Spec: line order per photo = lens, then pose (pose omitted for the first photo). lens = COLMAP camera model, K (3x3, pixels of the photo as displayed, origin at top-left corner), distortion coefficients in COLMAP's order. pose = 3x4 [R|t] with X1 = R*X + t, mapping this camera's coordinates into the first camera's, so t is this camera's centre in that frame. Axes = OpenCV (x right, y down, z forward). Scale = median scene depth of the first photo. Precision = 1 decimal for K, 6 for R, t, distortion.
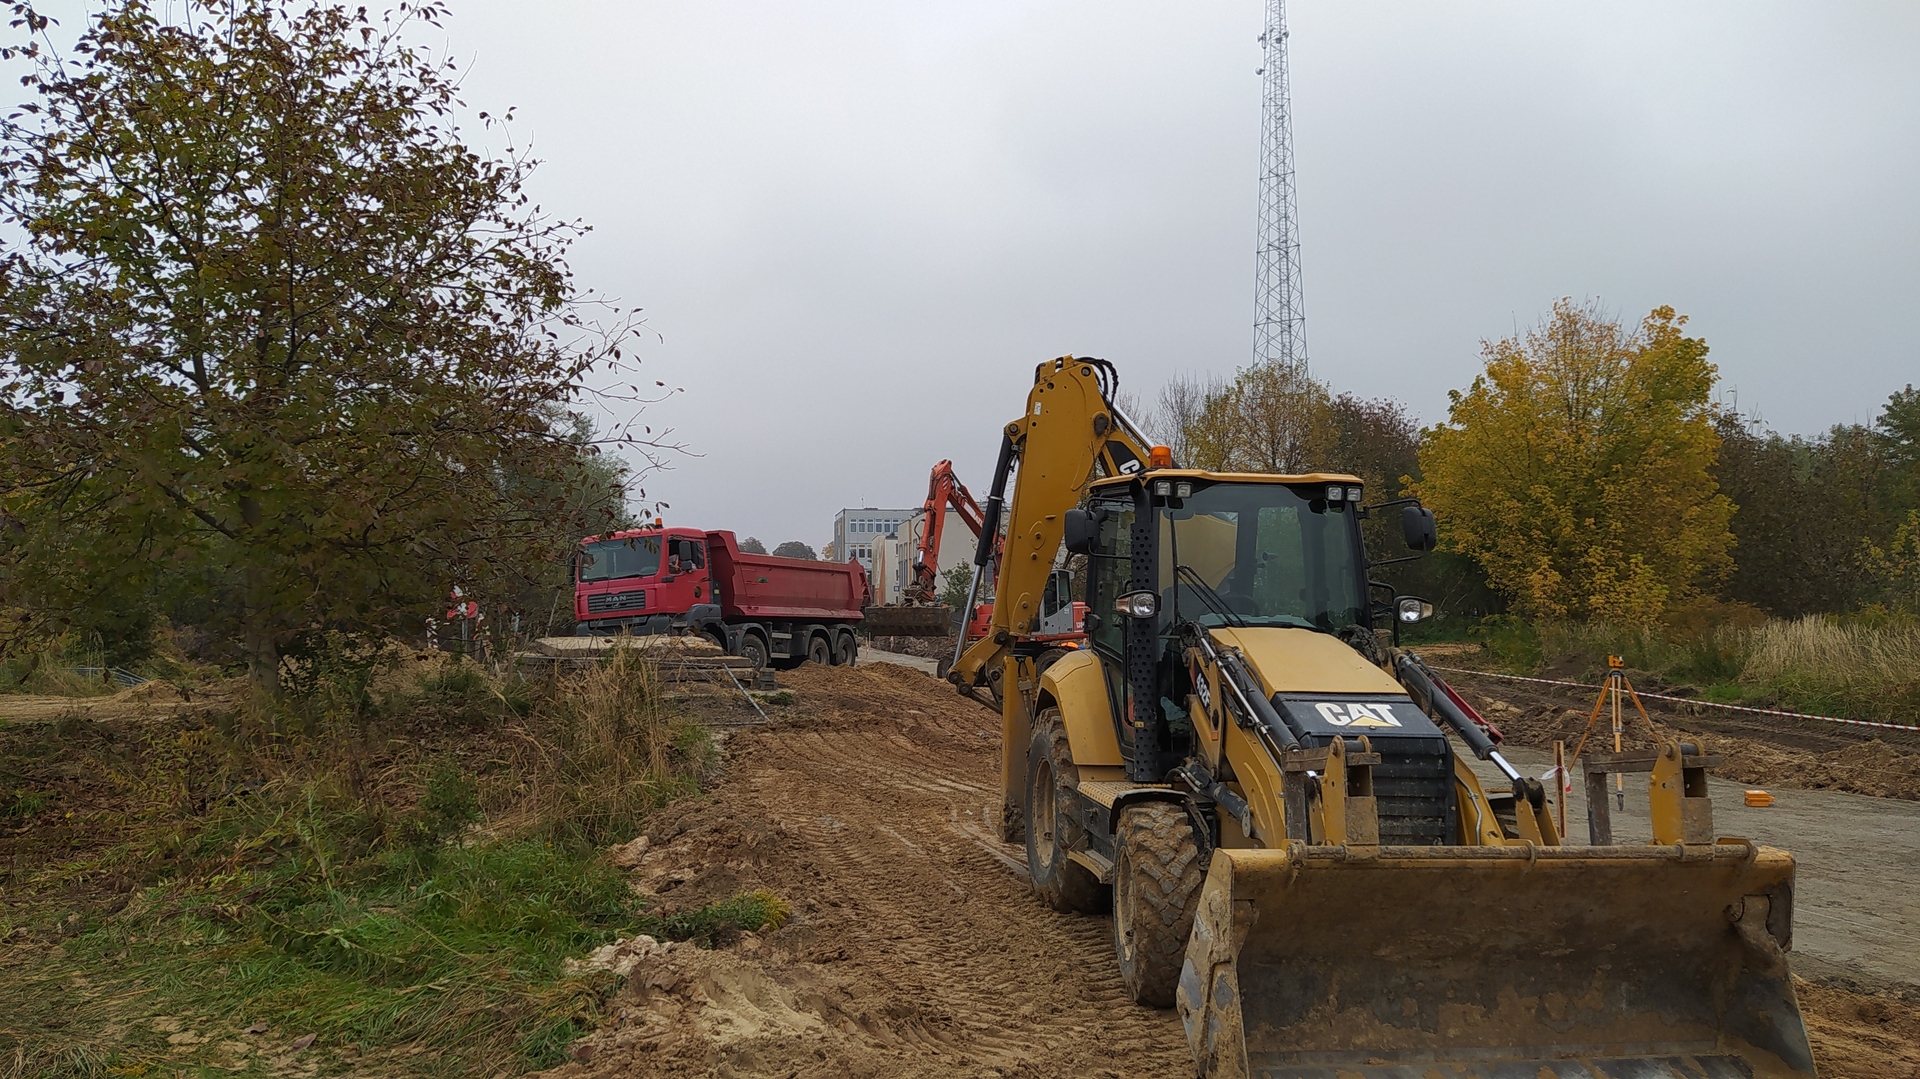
lens RADIAL K [[1433.5, 0, 952.0], [0, 1433.5, 532.9], [0, 0, 1]] dist [0.121866, -0.194706]
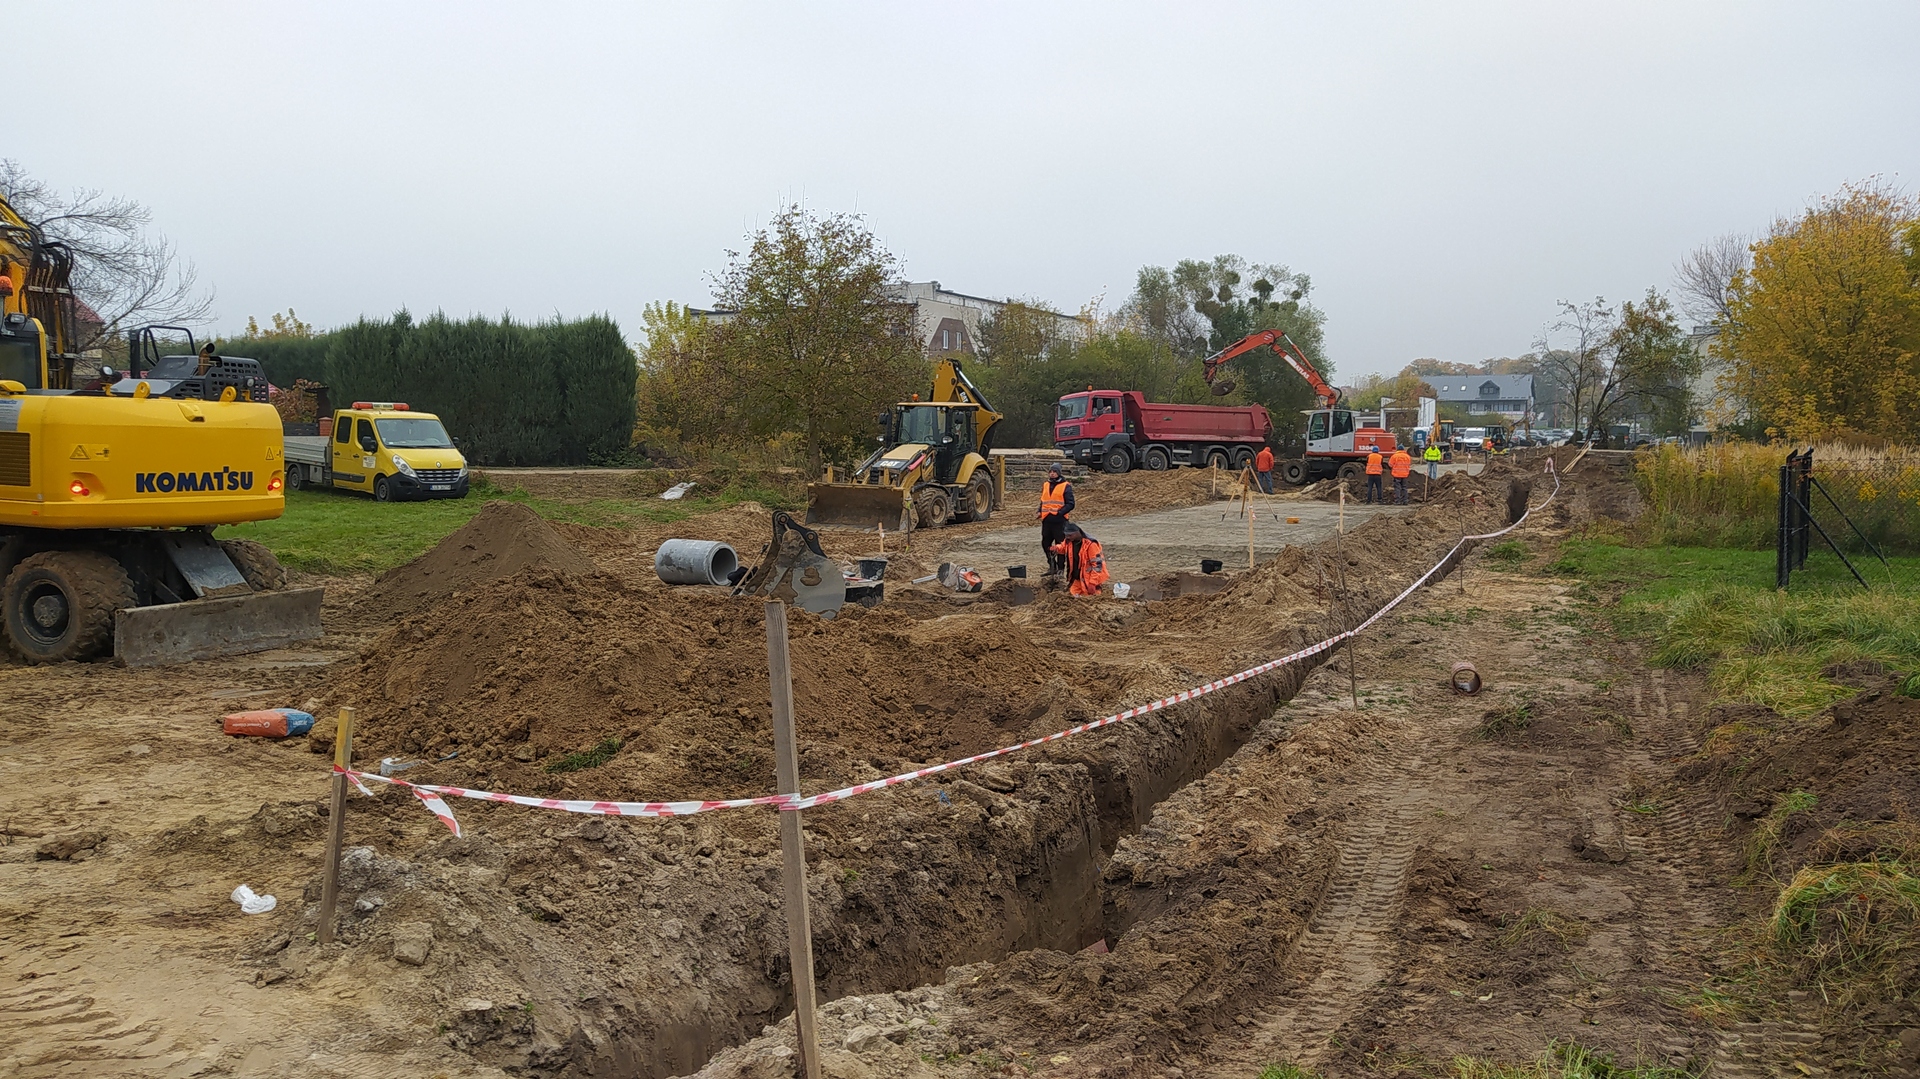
lens RADIAL K [[1433.5, 0, 952.0], [0, 1433.5, 532.9], [0, 0, 1]] dist [0.121866, -0.194706]
pose [[0.806945, 0.047159, -0.588740, 0.631017], [0.026641, 0.992886, 0.116047, -0.035030], [0.590025, -0.109328, 0.799949, -0.495688]]
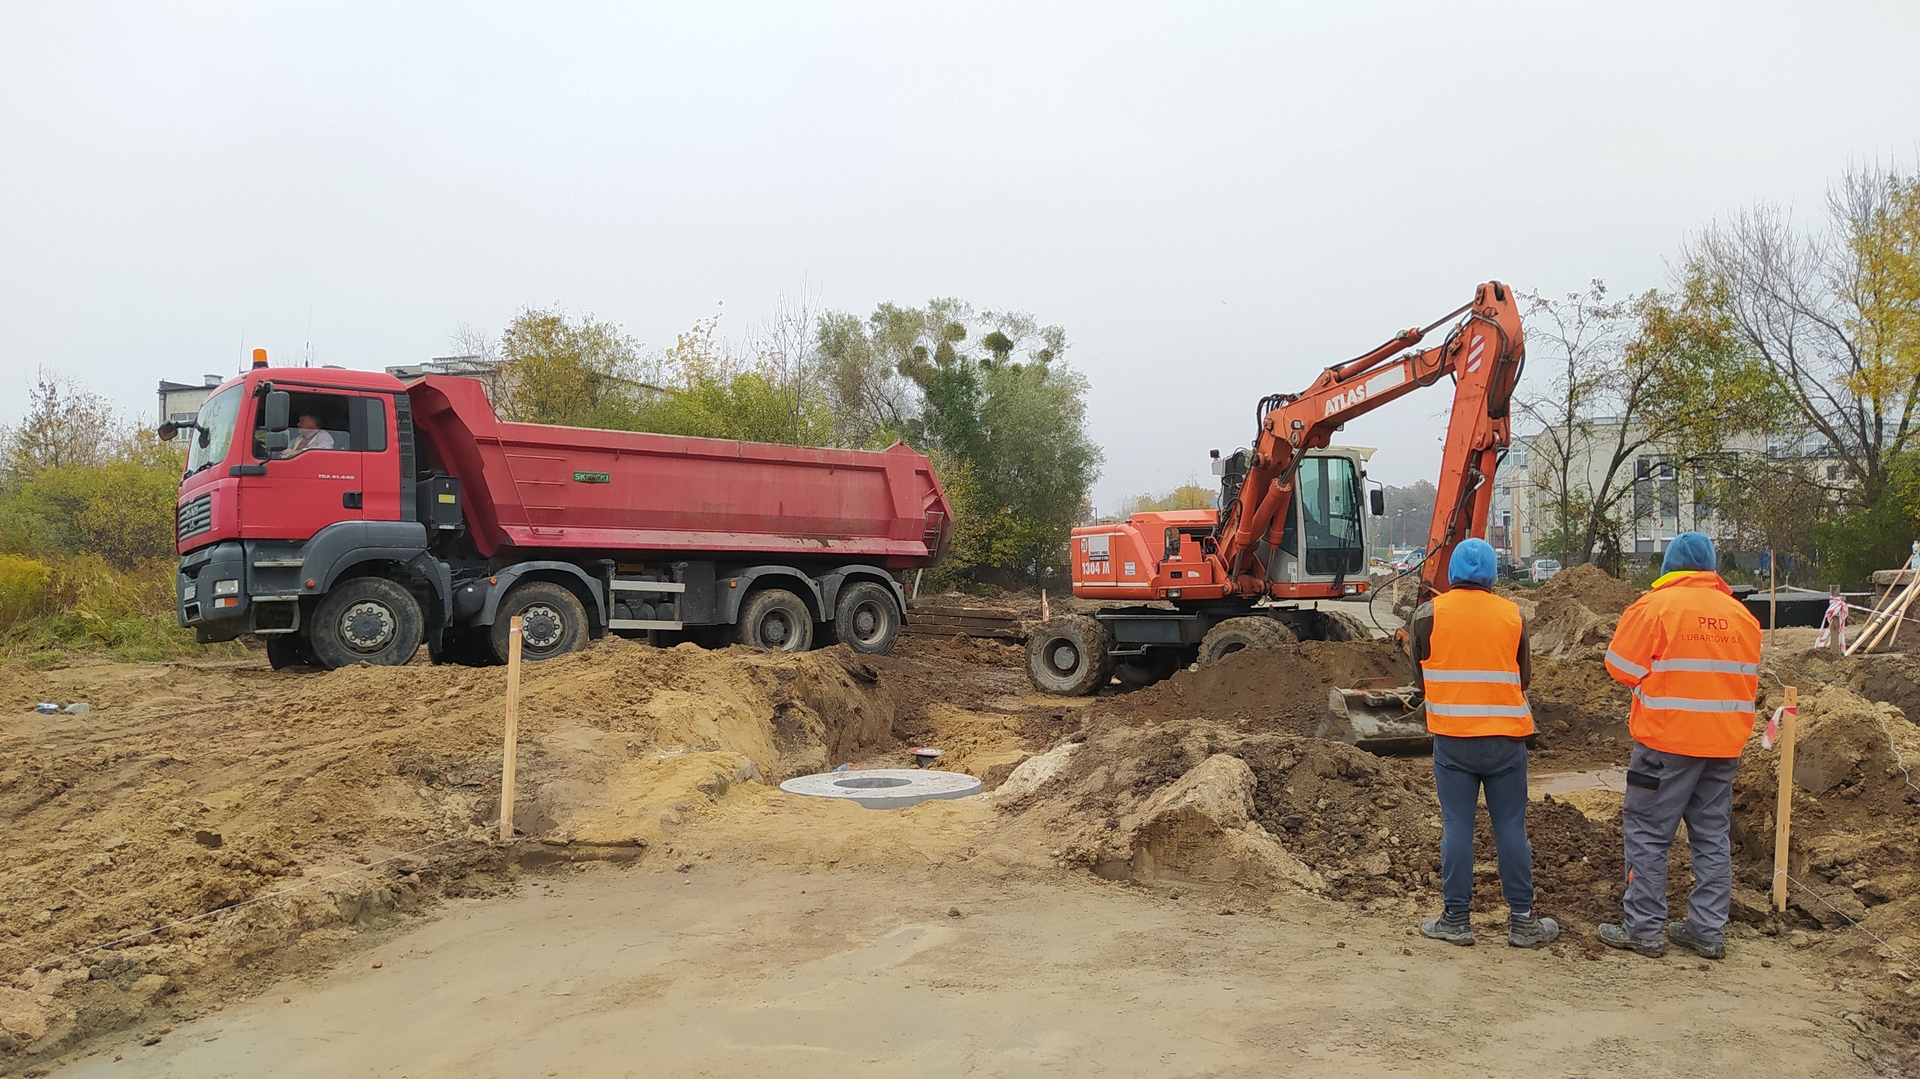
lens RADIAL K [[1433.5, 0, 952.0], [0, 1433.5, 532.9], [0, 0, 1]] dist [0.121866, -0.194706]
pose [[0.888637, -0.013519, -0.458411, 0.202217], [0.029377, 0.999191, 0.027481, 0.039658], [0.457669, -0.037887, 0.888315, 0.568869]]
